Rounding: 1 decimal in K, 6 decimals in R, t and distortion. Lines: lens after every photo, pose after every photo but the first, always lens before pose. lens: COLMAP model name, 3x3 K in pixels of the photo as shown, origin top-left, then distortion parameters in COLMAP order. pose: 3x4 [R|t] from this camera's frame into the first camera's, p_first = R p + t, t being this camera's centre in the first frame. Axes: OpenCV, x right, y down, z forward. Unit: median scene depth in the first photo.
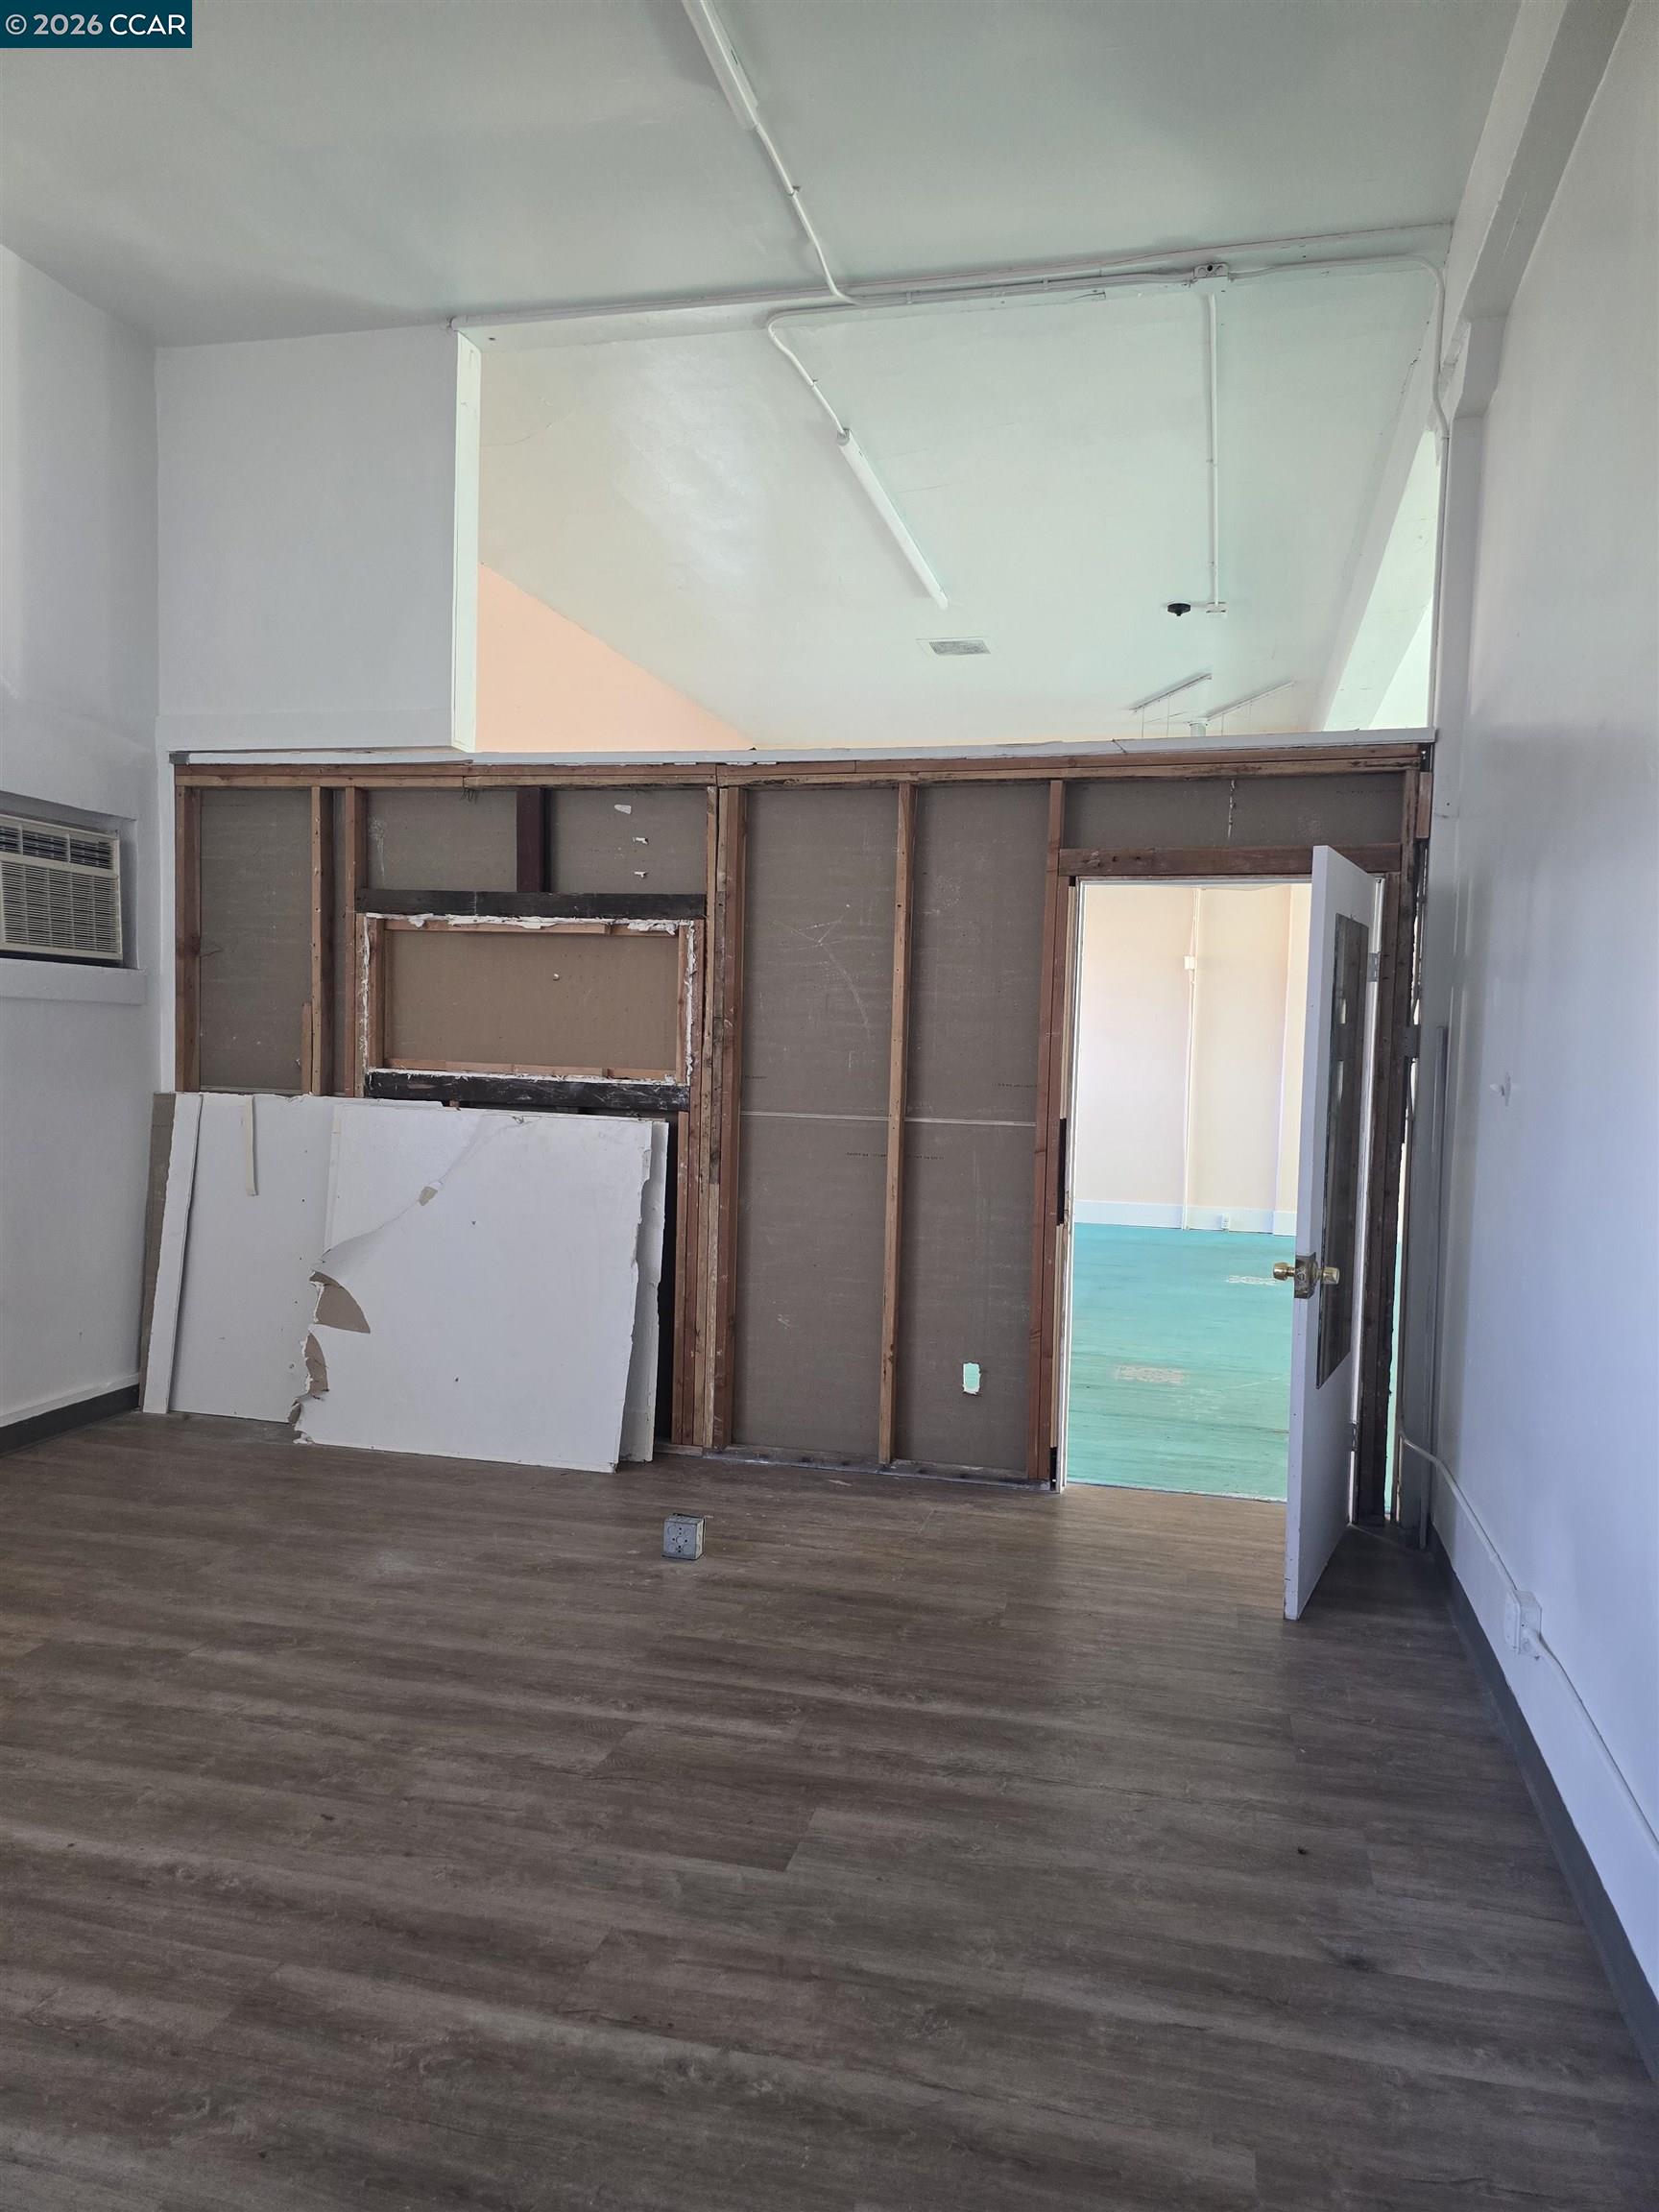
lens RADIAL K [[1485.4, 0, 833.7], [0, 1485.4, 1111.7], [0, 0, 1]] dist [-0.003057, -0.001055]
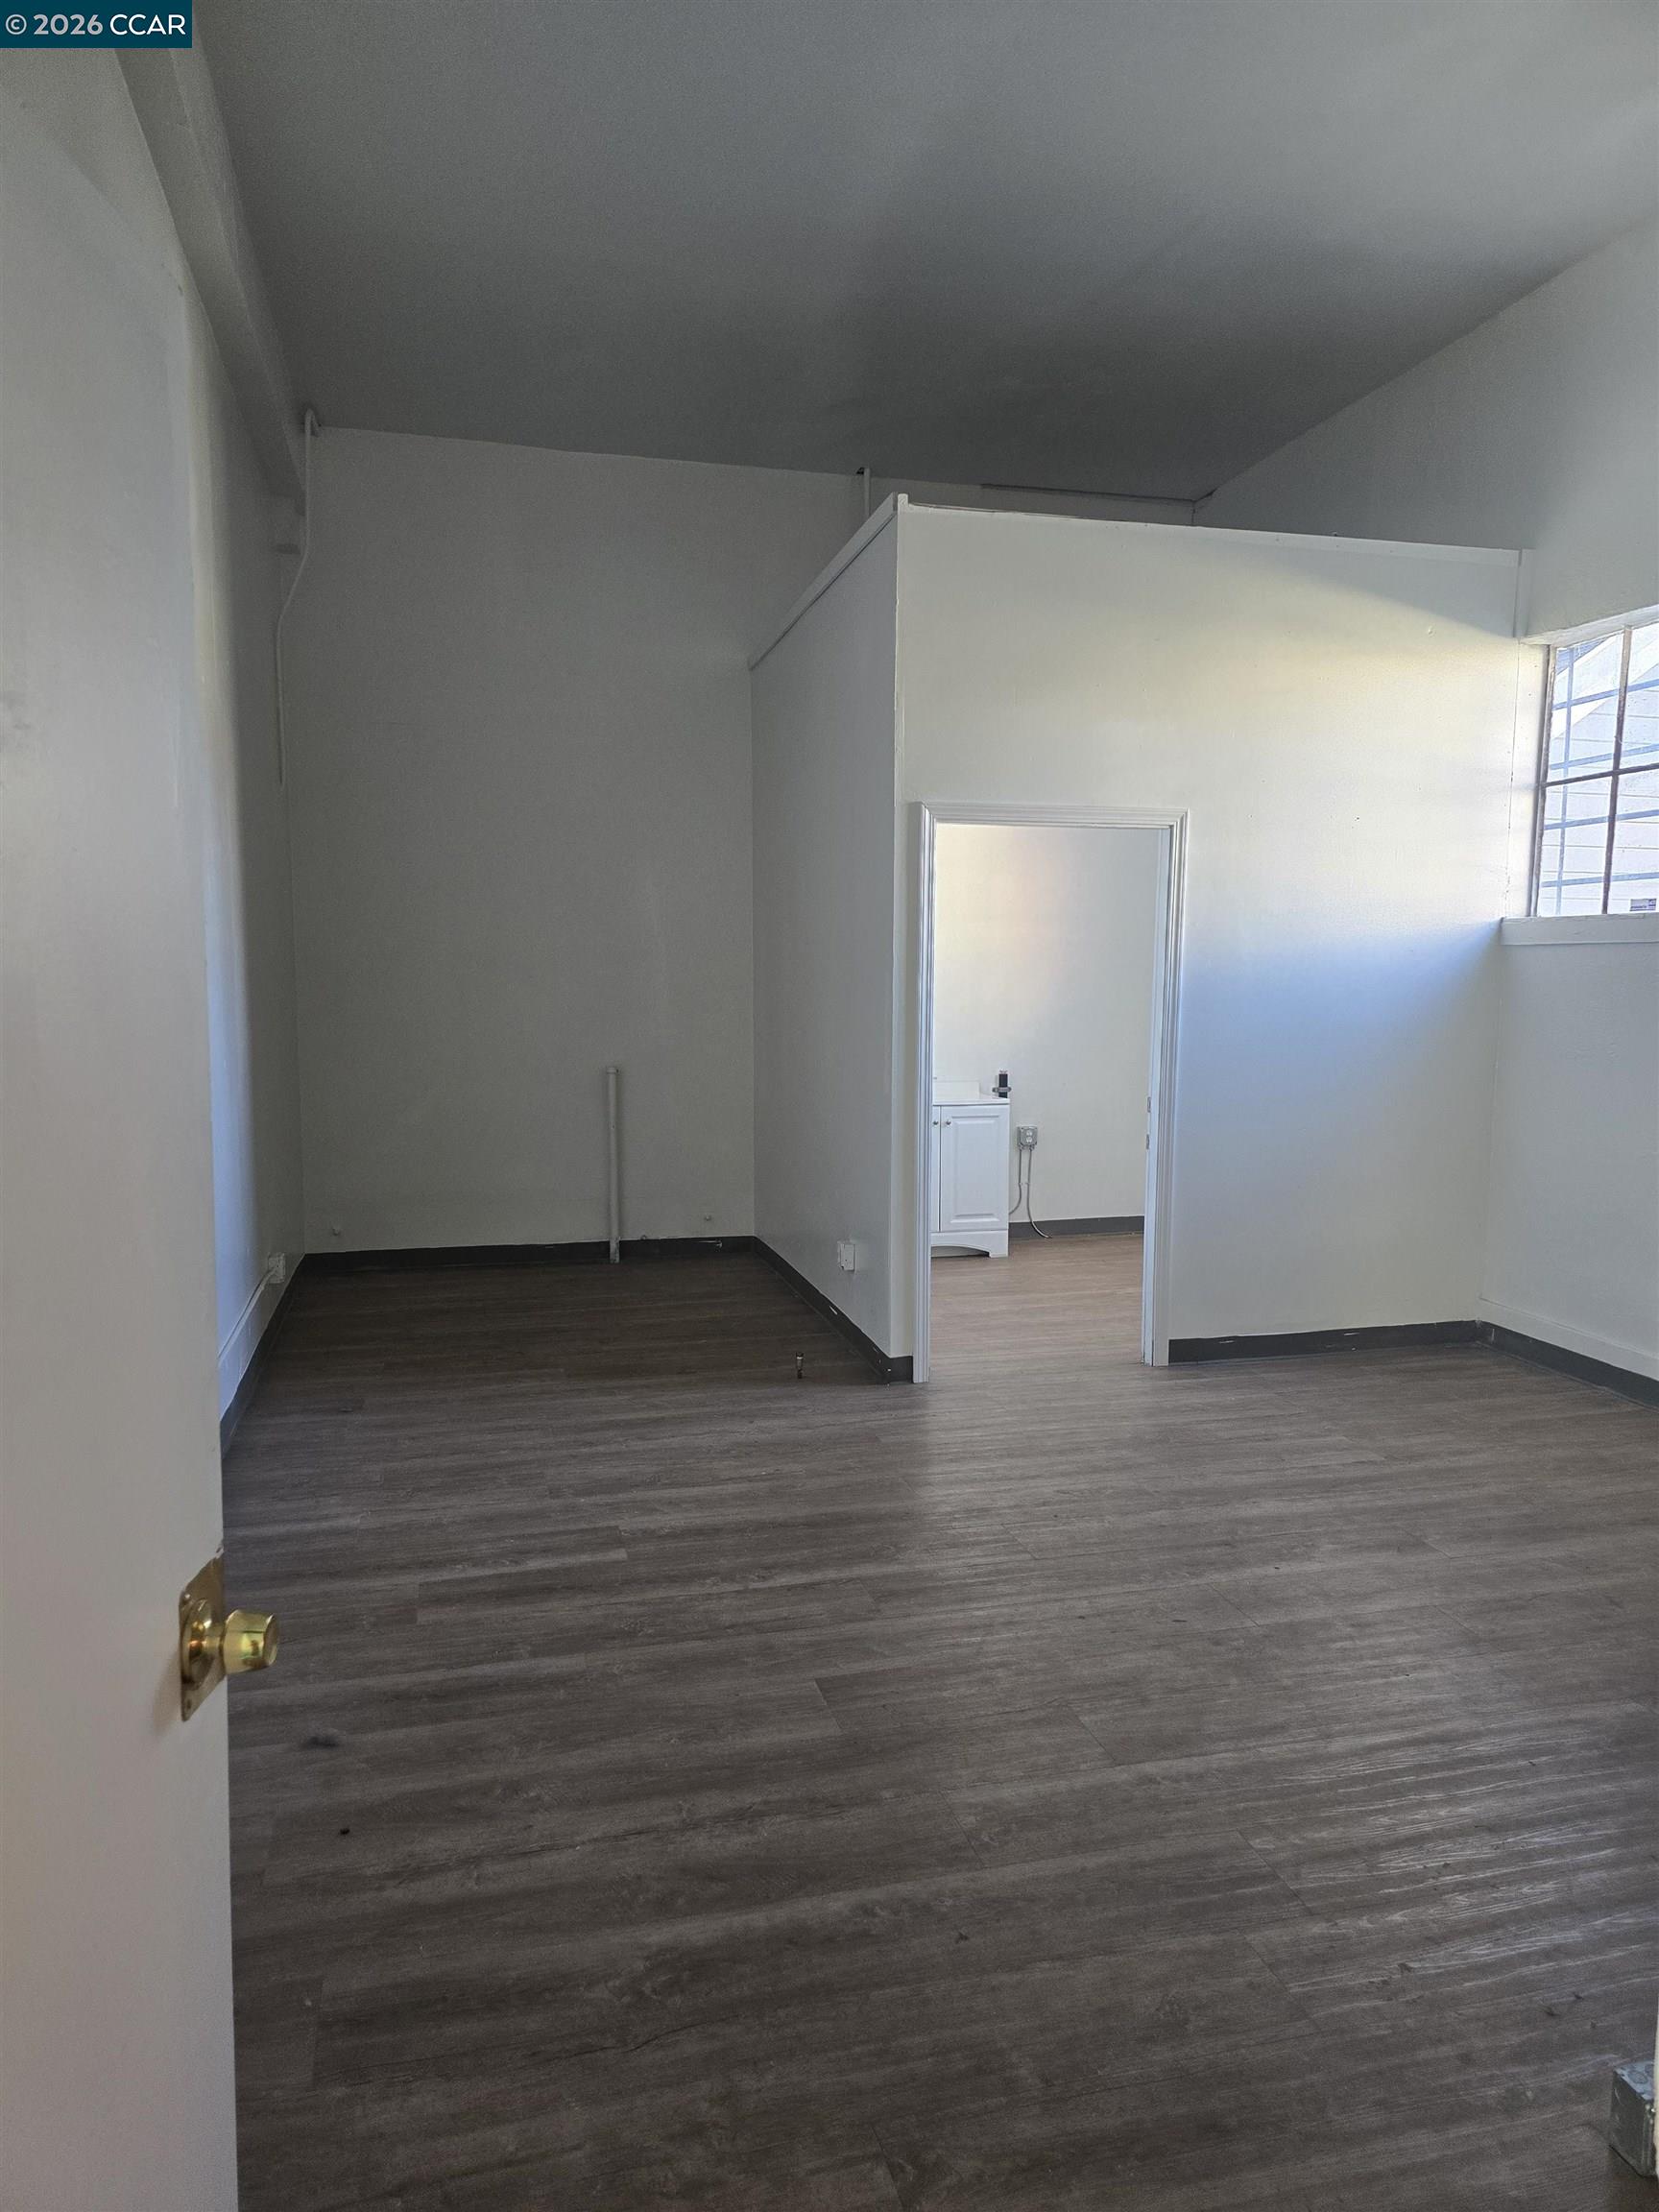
lens RADIAL K [[1485.4, 0, 829.5], [0, 1485.4, 1110.0], [0, 0, 1]] dist [-0.003057, -0.001055]
pose [[-0.876144, 0.013479, -0.481860, 0.550625], [-0.054500, 0.990430, 0.126800, -0.082917], [0.478958, 0.137356, -0.867025, 2.108670]]
